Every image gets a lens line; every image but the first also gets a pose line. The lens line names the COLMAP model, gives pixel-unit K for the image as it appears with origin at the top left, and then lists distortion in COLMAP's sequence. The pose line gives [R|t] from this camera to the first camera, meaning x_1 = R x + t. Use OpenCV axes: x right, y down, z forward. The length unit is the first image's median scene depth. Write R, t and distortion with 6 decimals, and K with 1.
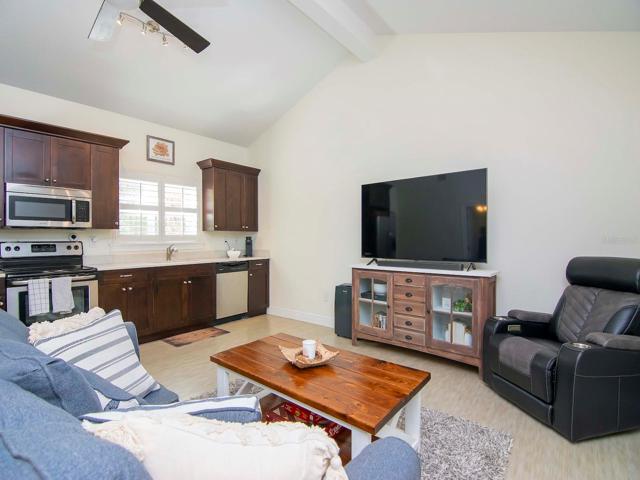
lens RADIAL K [[315.1, 0, 316.9], [0, 315.1, 239.7], [0, 0, 1]] dist [-0.022664, -0.002190]
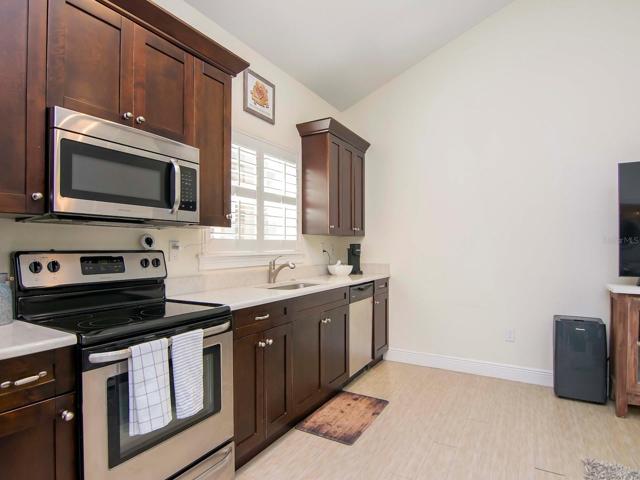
lens RADIAL K [[357.8, 0, 320.1], [0, 357.8, 243.1], [0, 0, 1]] dist [-0.007479, -0.001477]
pose [[0.988101, 0.006726, 0.153658, -0.579360], [-0.004174, 0.999848, -0.016928, 0.002362], [-0.153748, 0.016085, 0.987979, 0.378653]]
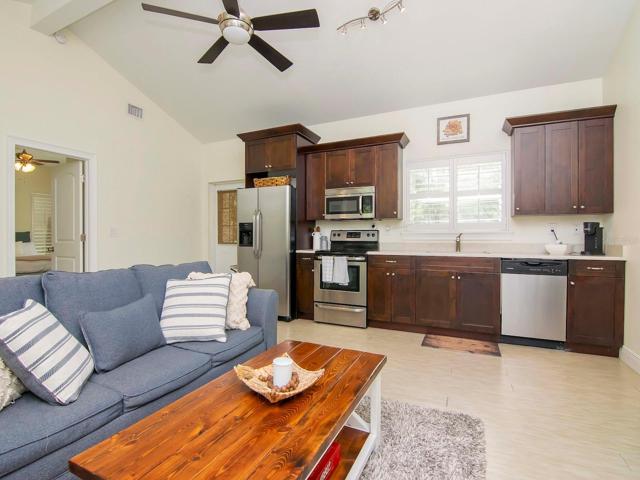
lens RADIAL K [[315.1, 0, 317.3], [0, 315.1, 239.2], [0, 0, 1]] dist [-0.022664, -0.002190]
pose [[0.228270, 0.012132, -0.973522, 0.350281], [-0.004556, 0.999925, 0.011393, 0.027210], [0.973587, 0.001835, 0.228308, 0.489436]]
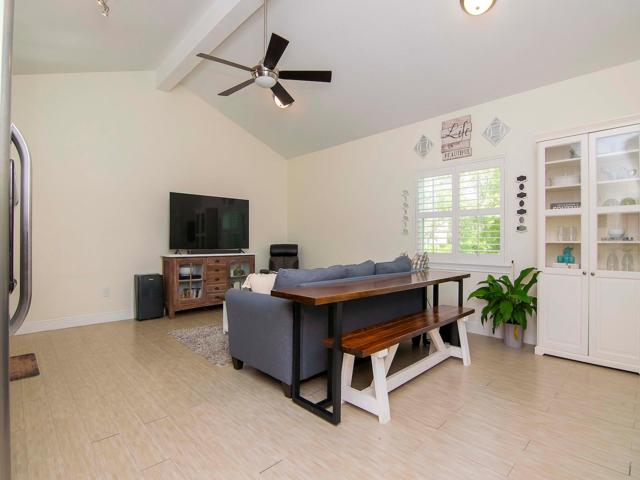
lens RADIAL K [[315.1, 0, 318.0], [0, 315.1, 242.3], [0, 0, 1]] dist [-0.022664, -0.002190]
pose [[0.103093, 0.006986, 0.994647, -1.059428], [-0.000664, 0.999976, -0.006955, 0.036303], [-0.994672, 0.000057, 0.103095, 0.276992]]
